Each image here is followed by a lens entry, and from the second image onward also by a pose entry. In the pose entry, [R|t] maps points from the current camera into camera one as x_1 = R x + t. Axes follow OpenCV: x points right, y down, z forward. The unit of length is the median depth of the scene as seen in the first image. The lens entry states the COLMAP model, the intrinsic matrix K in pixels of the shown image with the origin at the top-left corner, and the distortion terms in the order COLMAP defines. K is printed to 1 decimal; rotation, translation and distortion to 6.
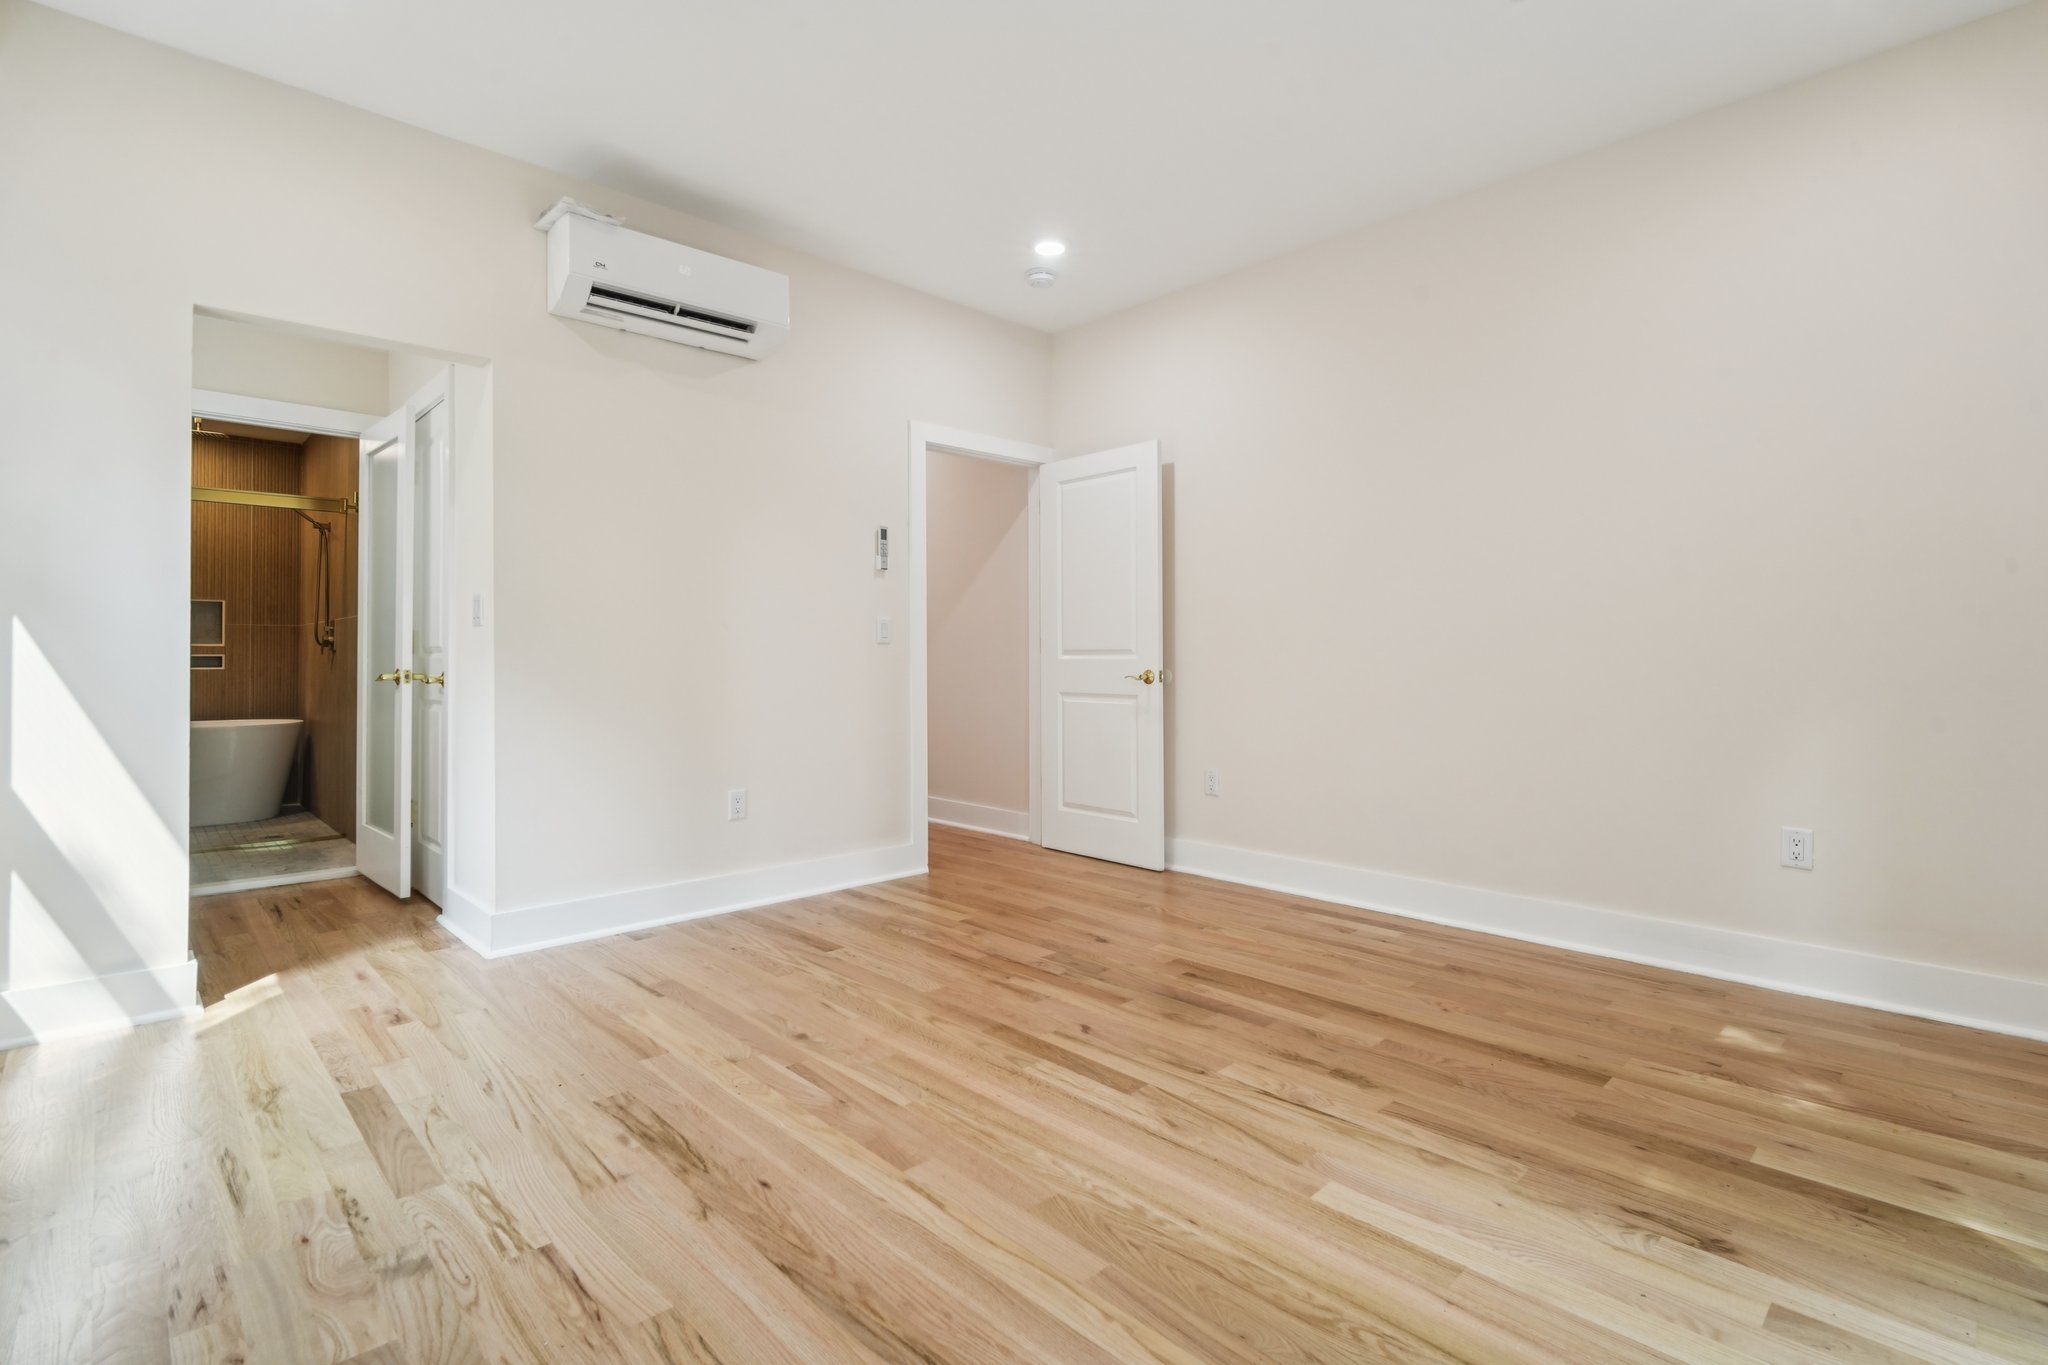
lens RADIAL K [[957.7, 0, 1015.7], [0, 957.7, 660.9], [0, 0, 1]] dist [-0.005565, -0.001325]
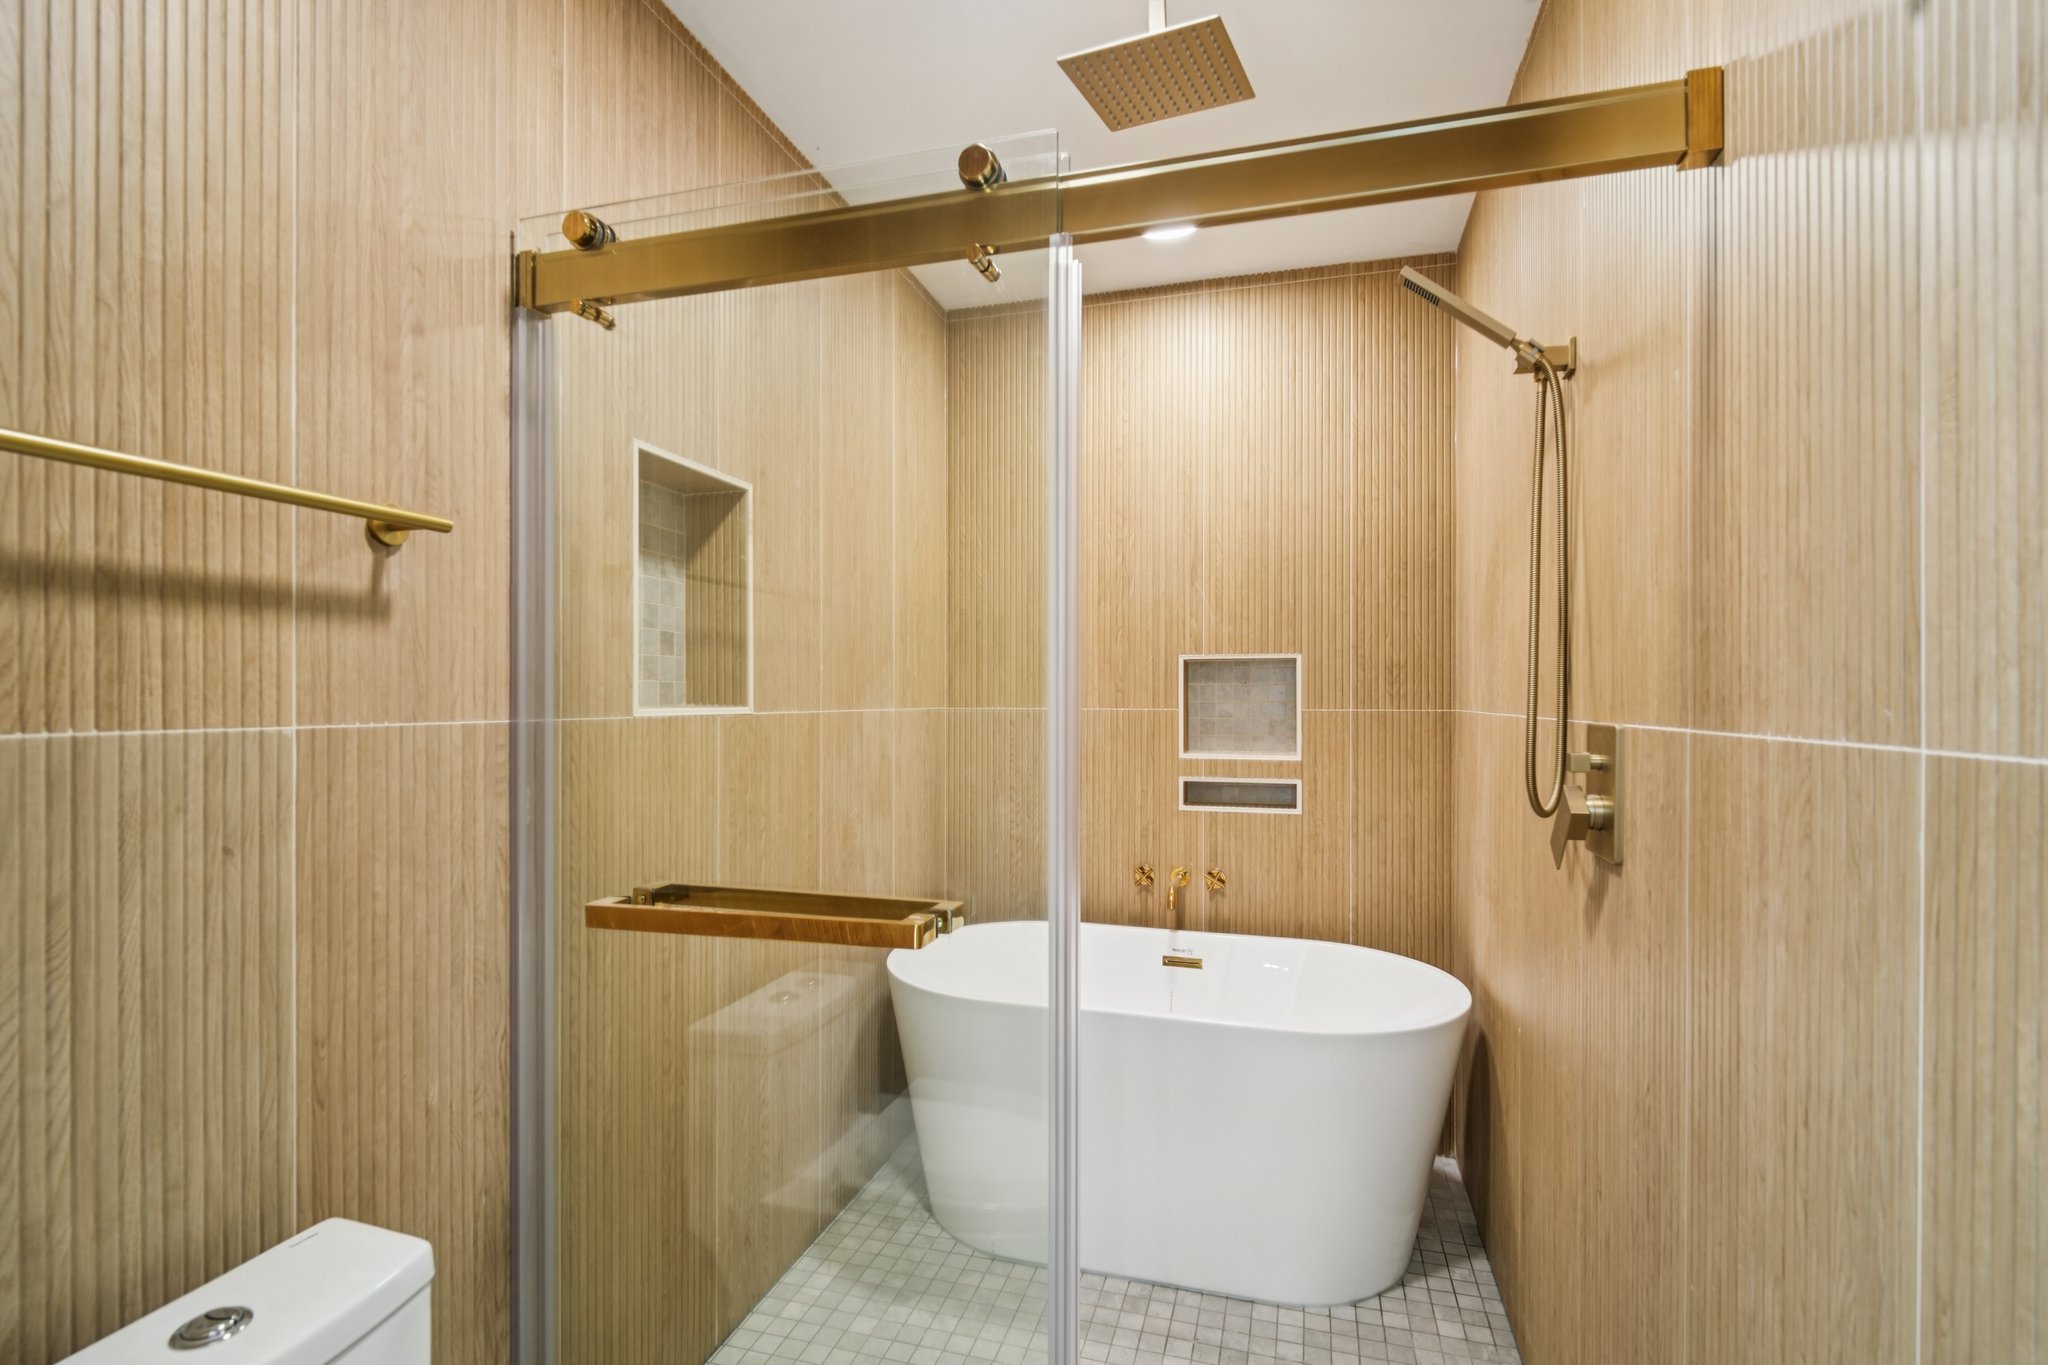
lens RADIAL K [[957.7, 0, 1020.6], [0, 957.7, 693.0], [0, 0, 1]] dist [-0.005565, -0.001325]
pose [[0.502672, -0.005740, -0.864458, -0.523527], [0.001899, 0.999983, -0.005536, -0.044719], [0.864475, 0.001141, 0.502674, 0.678376]]
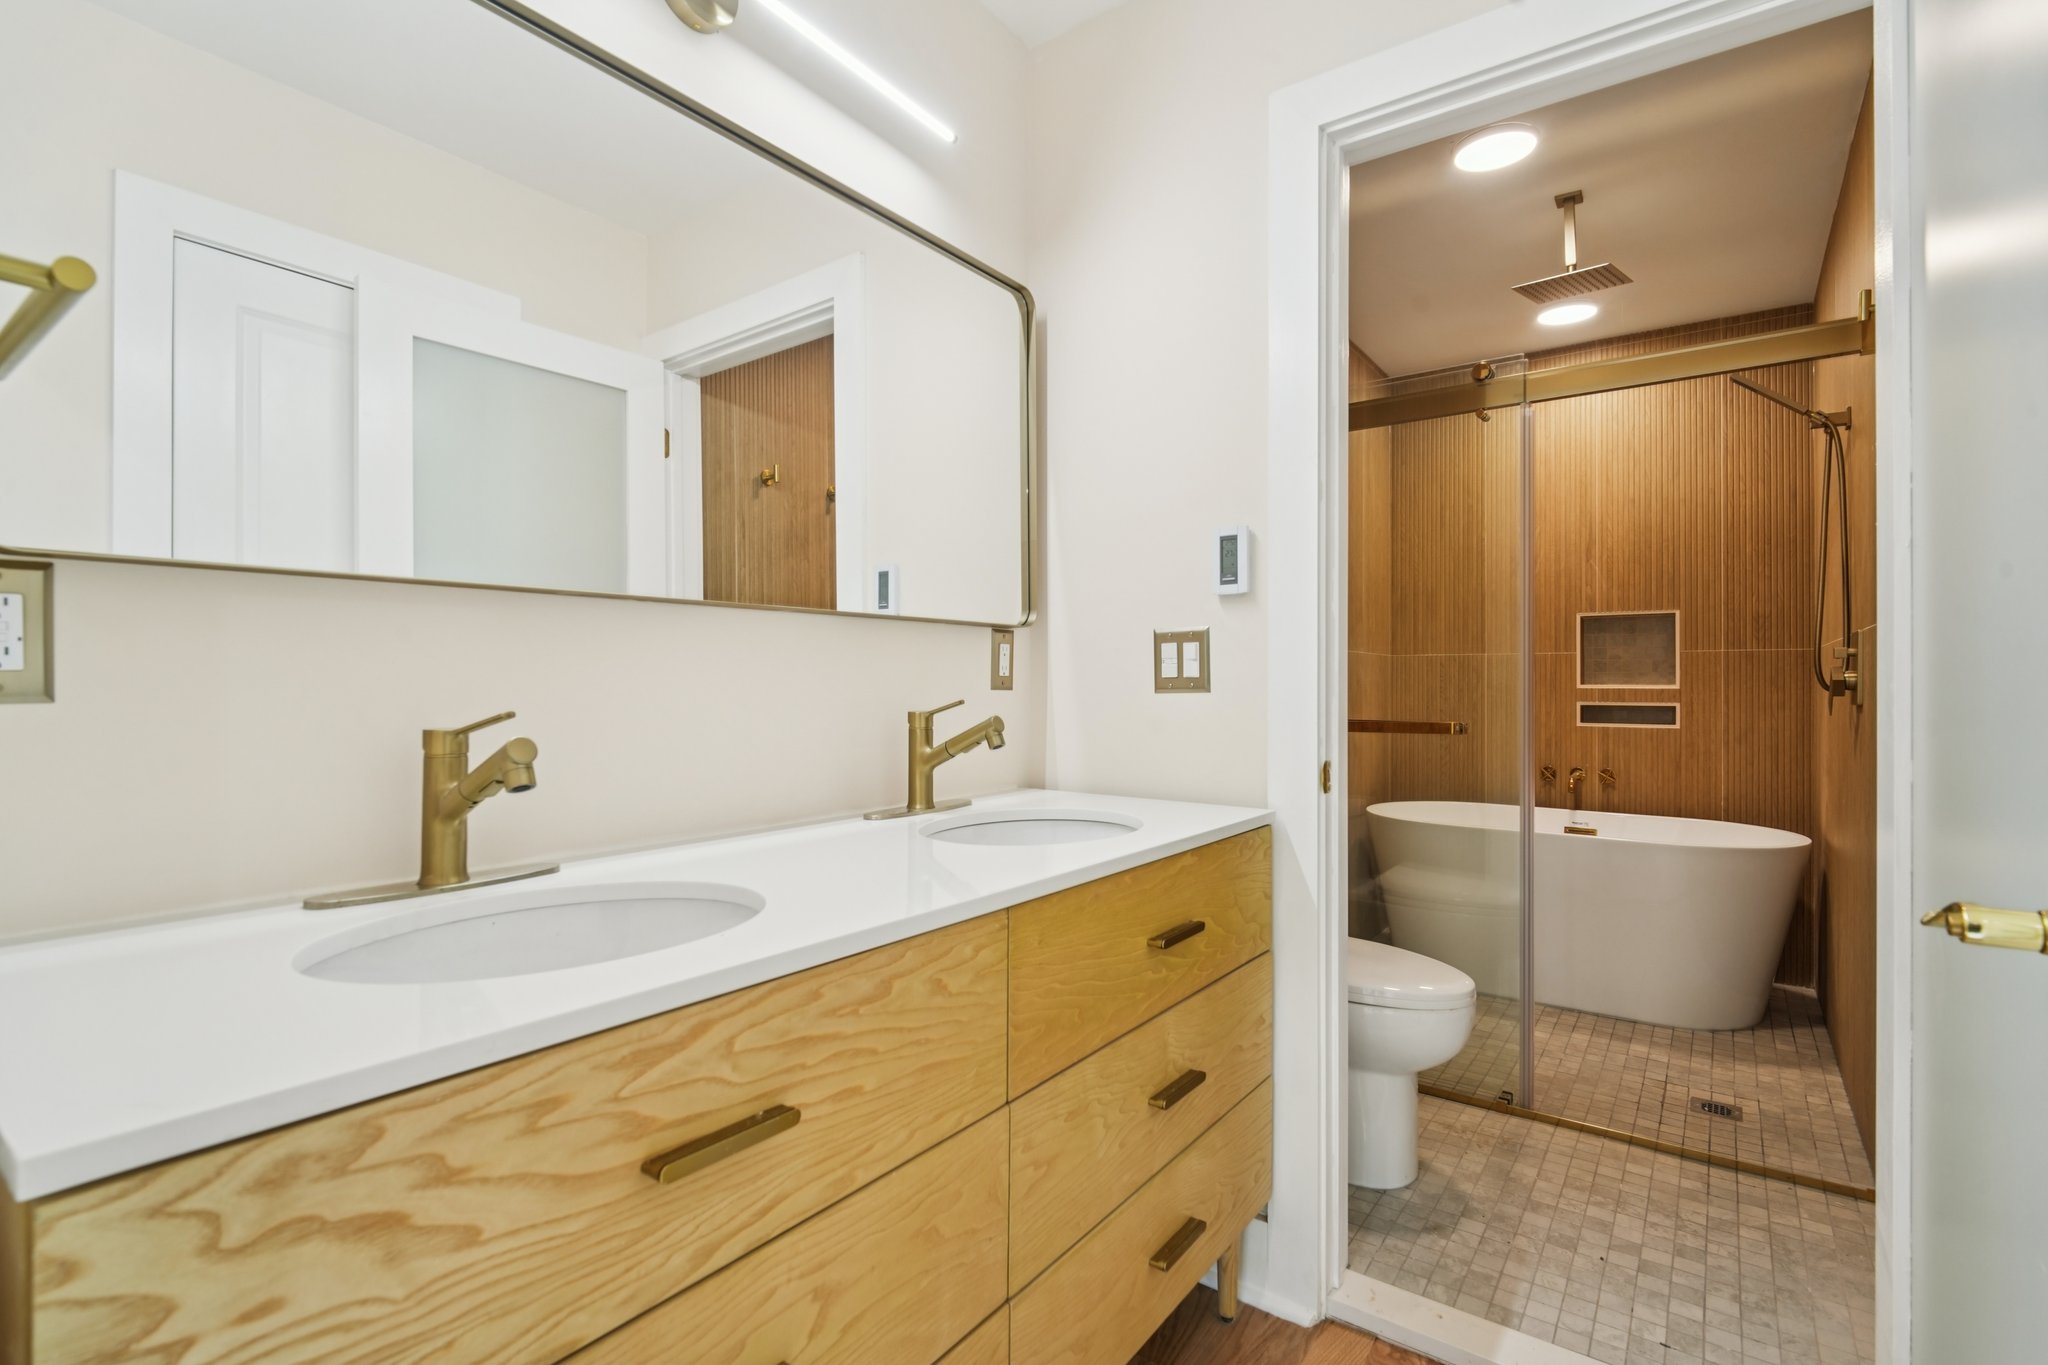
lens RADIAL K [[957.7, 0, 1022.9], [0, 957.7, 676.9], [0, 0, 1]] dist [-0.005565, -0.001325]
pose [[0.179475, -0.011866, -0.983691, -0.328956], [-0.003205, 0.999915, -0.012647, -0.014414], [0.983757, 0.005422, 0.179421, 0.503380]]
